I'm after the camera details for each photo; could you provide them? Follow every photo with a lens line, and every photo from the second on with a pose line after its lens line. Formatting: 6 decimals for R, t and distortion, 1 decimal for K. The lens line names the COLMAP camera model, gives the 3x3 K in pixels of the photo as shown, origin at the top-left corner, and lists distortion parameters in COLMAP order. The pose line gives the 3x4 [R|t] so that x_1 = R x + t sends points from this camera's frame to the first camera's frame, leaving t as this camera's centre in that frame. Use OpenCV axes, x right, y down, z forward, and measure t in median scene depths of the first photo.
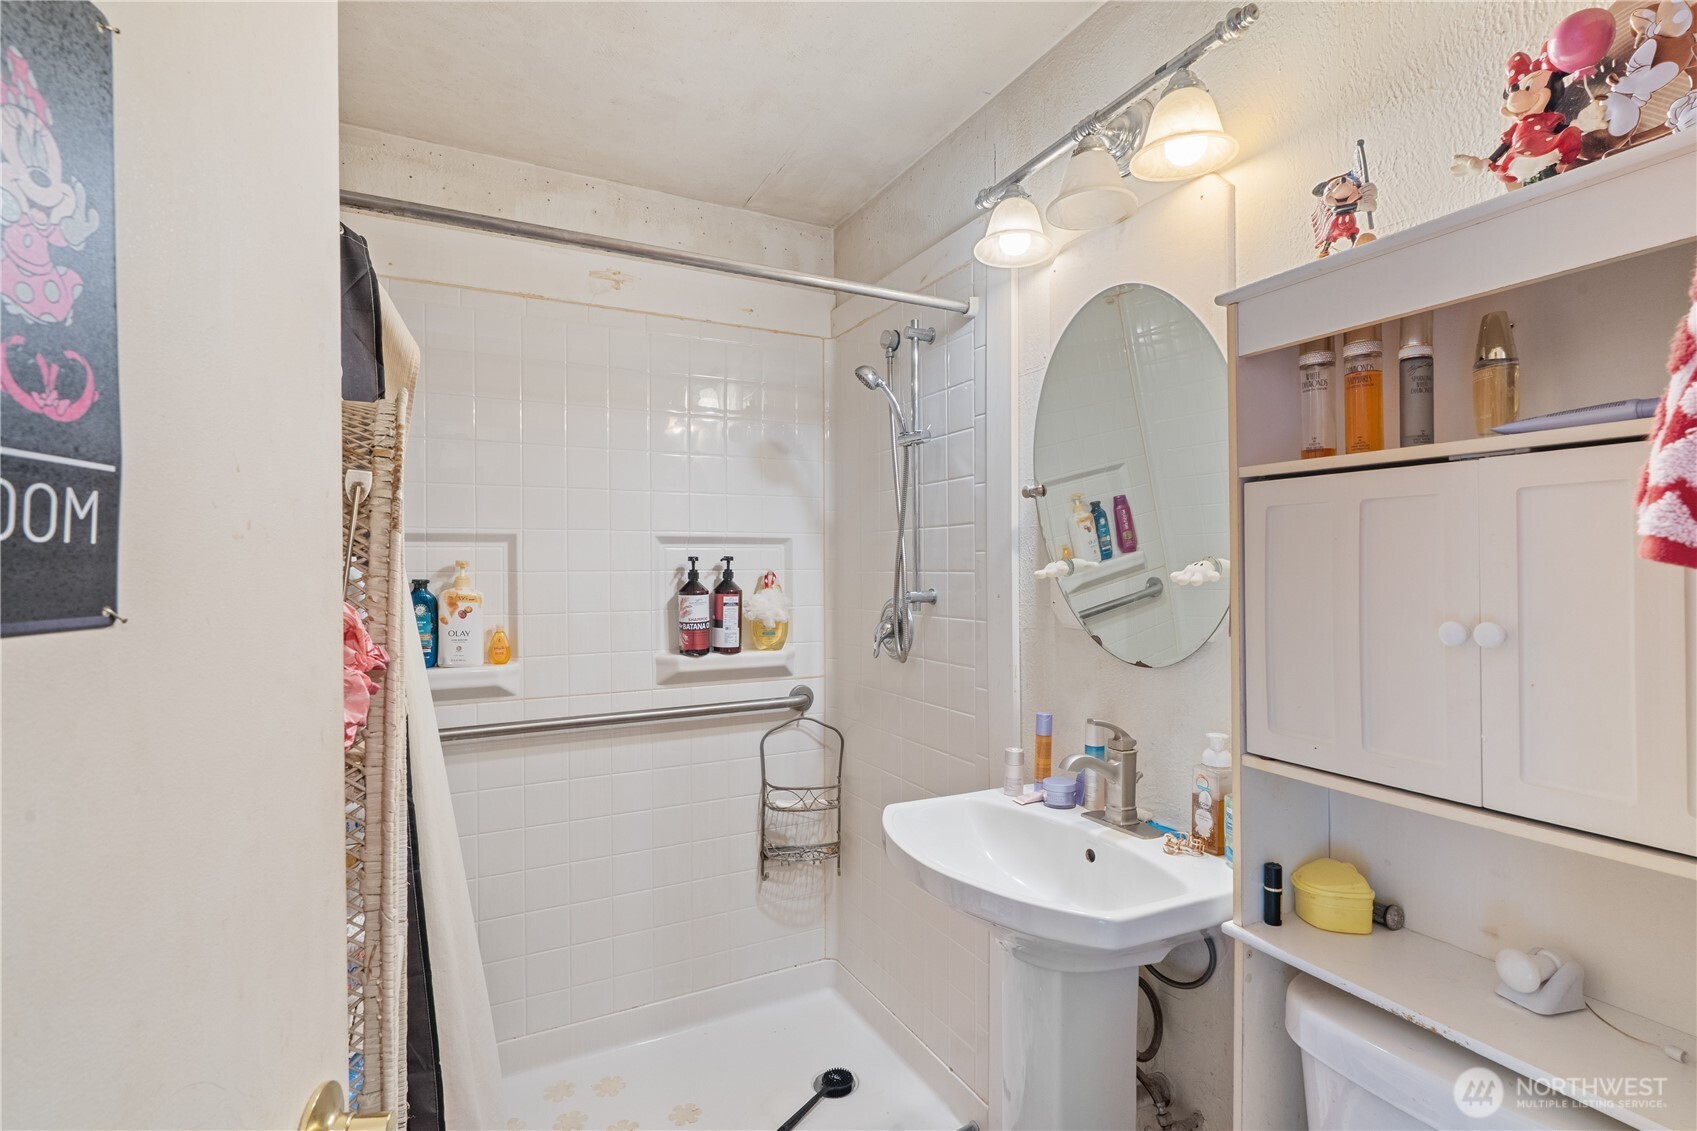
lens RADIAL K [[774.9, 0, 848.5], [0, 774.9, 565.5], [0, 0, 1]] dist [-0.015122, 0.009263]
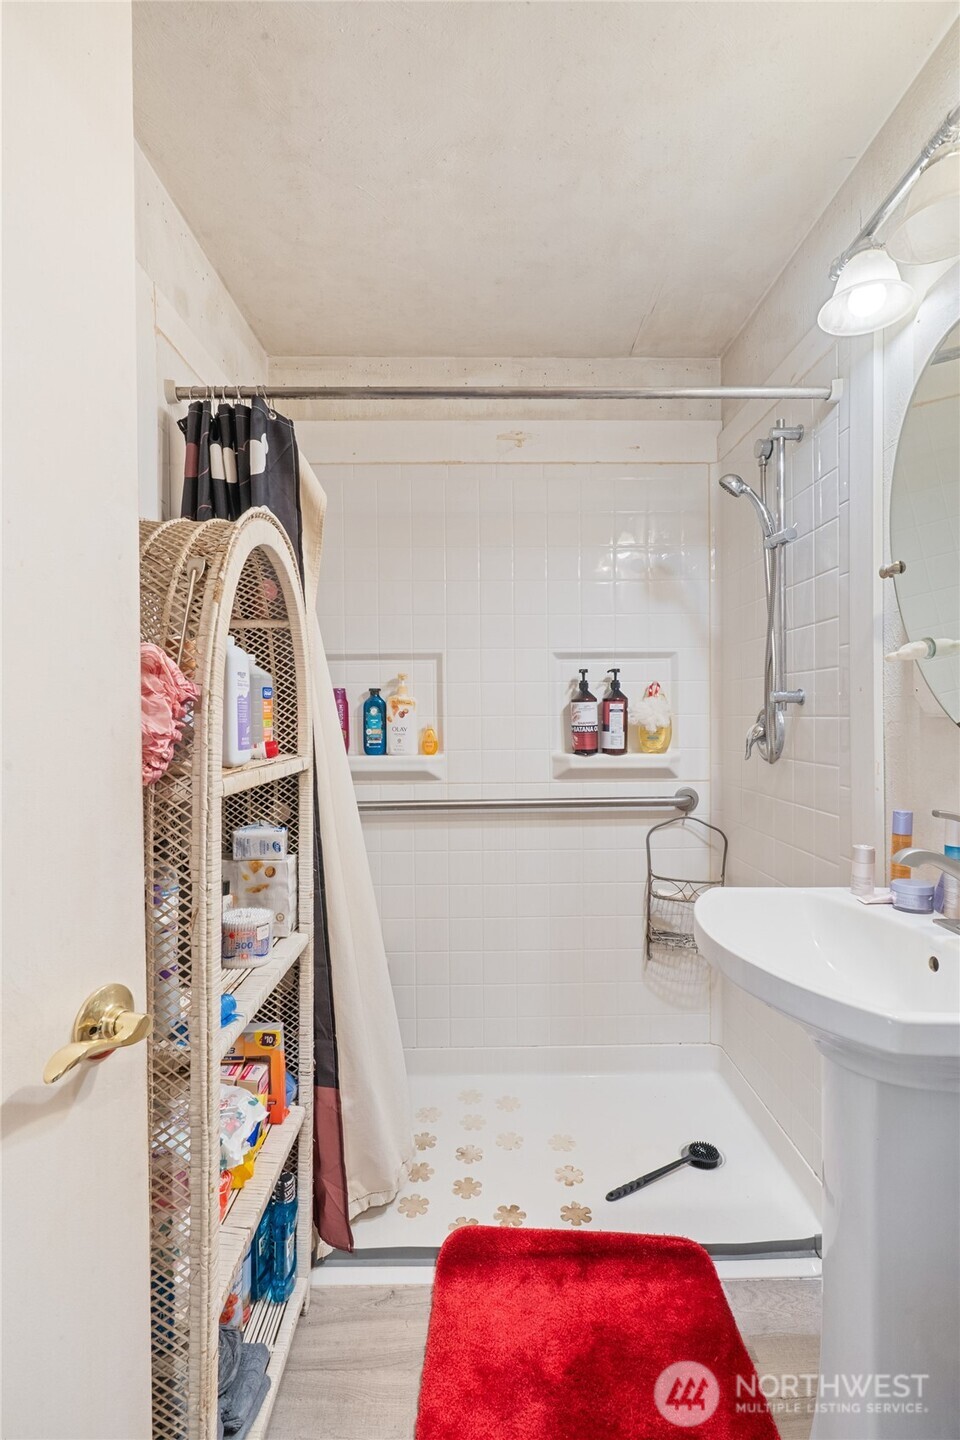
lens RADIAL K [[657.6, 0, 485.3], [0, 657.6, 713.6], [0, 0, 1]] dist [-0.015122, 0.009263]
pose [[0.898097, 0.000464, -0.439798, 0.098917], [0.005742, 0.999902, 0.012780, 0.041786], [0.439761, -0.014003, 0.898006, 0.058014]]
